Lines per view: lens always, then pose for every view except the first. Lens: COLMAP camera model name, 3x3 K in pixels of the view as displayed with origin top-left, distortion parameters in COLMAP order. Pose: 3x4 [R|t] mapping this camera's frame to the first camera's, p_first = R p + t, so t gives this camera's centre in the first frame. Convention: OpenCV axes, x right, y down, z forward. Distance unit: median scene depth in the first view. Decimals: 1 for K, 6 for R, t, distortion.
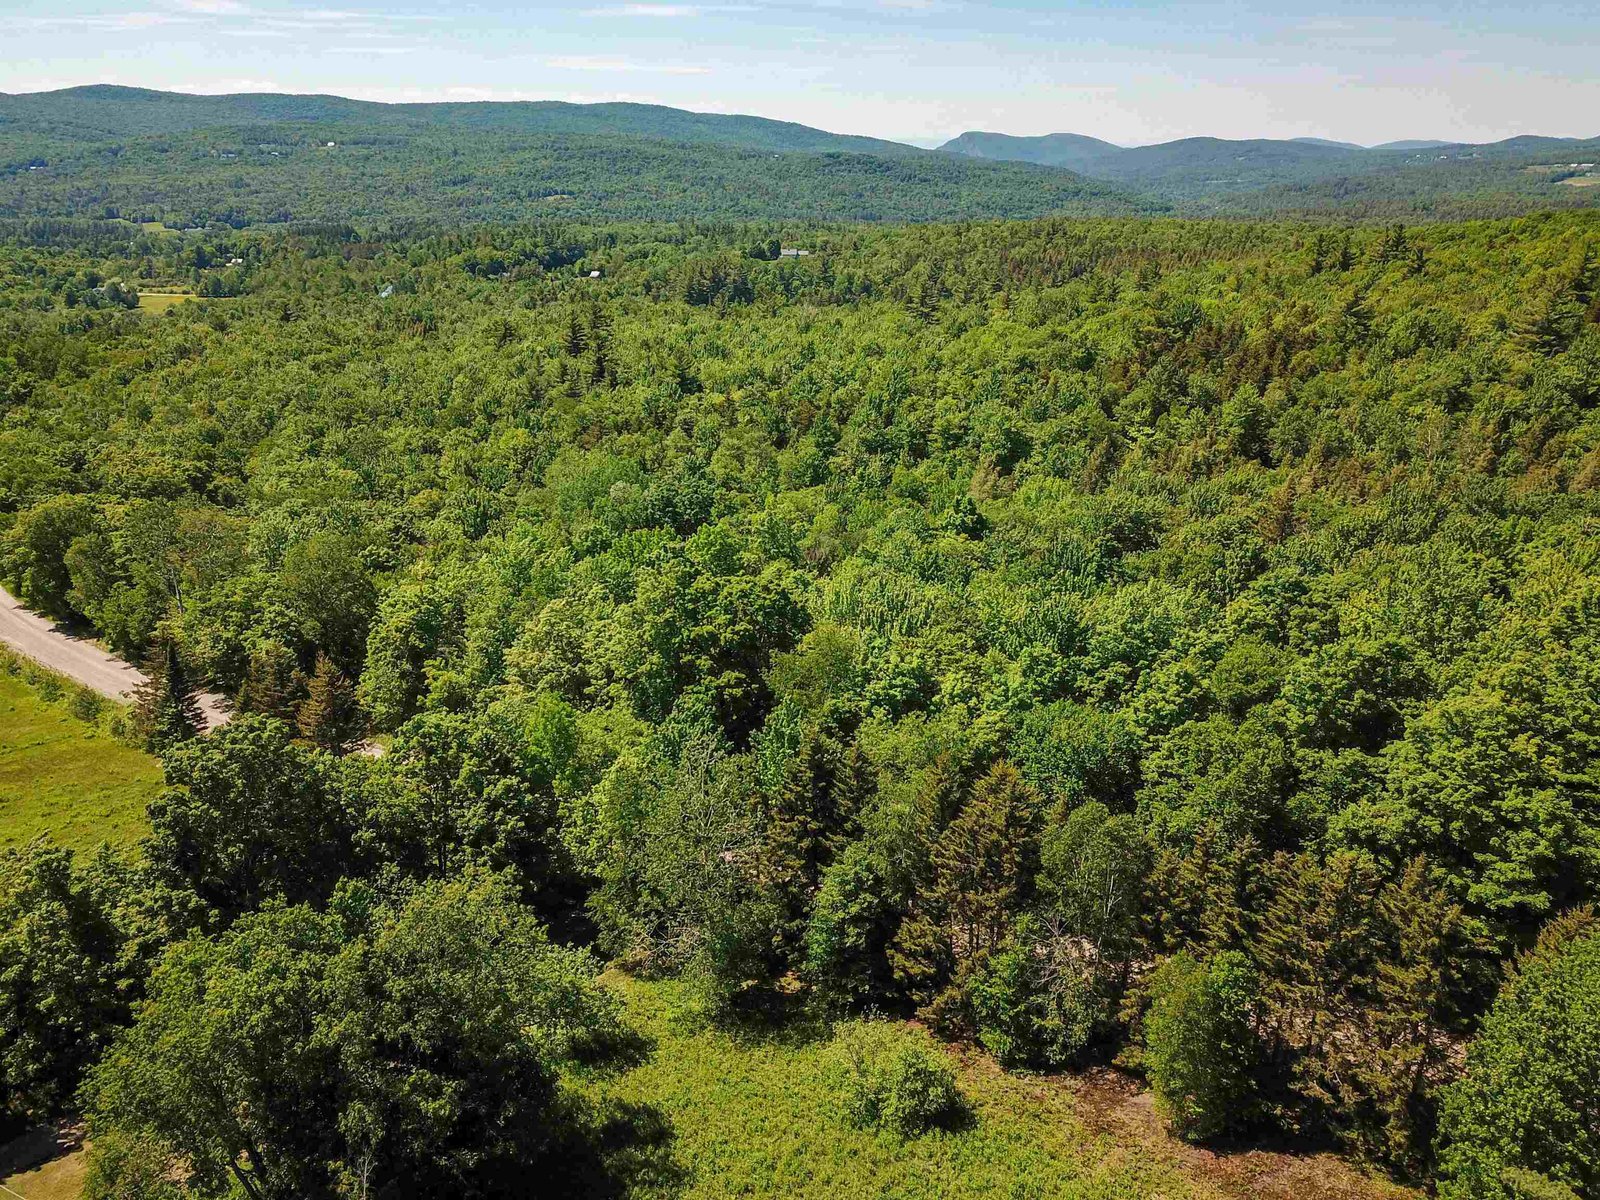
lens RADIAL K [[1213.6, 0, 800.7], [0, 1213.6, 594.9], [0, 0, 1]] dist [0.008449, -0.004735]
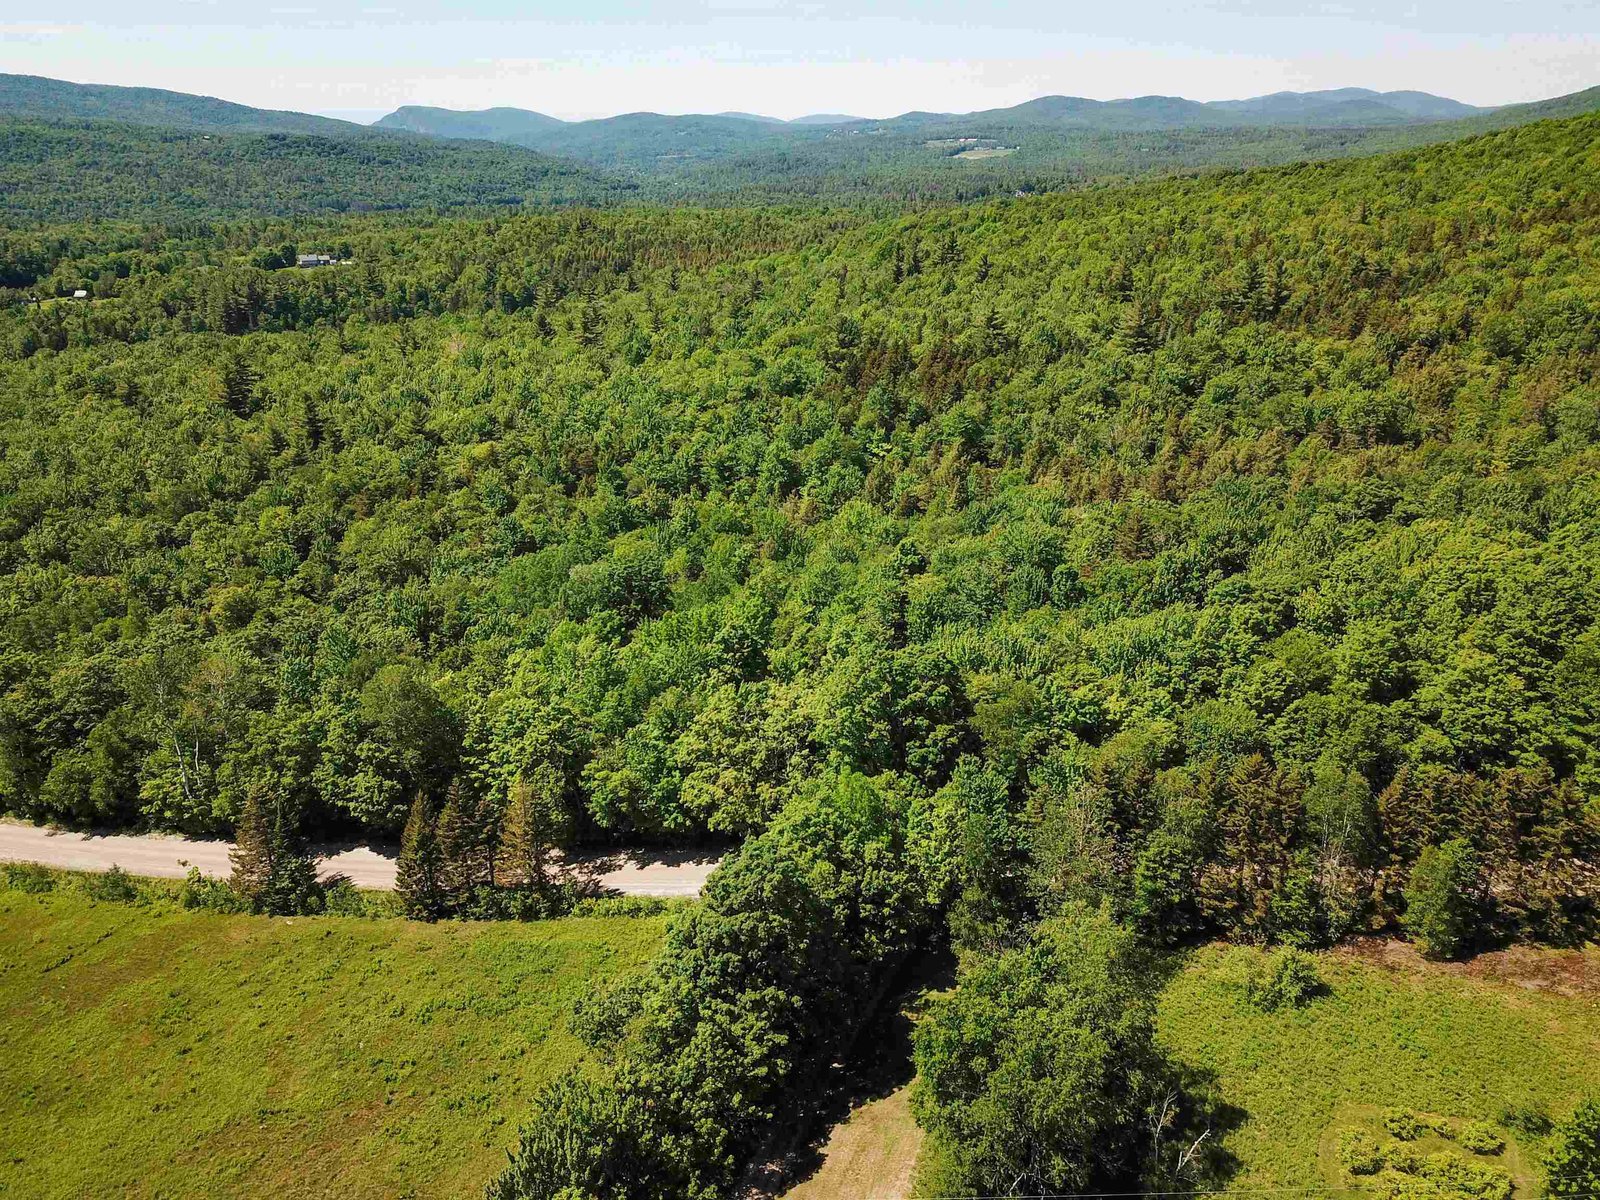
lens RADIAL K [[1213.6, 0, 801.5], [0, 1213.6, 607.2], [0, 0, 1]] dist [0.008449, -0.004735]
pose [[0.912169, -0.153957, 0.379795, -0.251558], [0.143552, 0.988071, 0.055757, -0.057931], [-0.383848, 0.003660, 0.923389, -0.044513]]
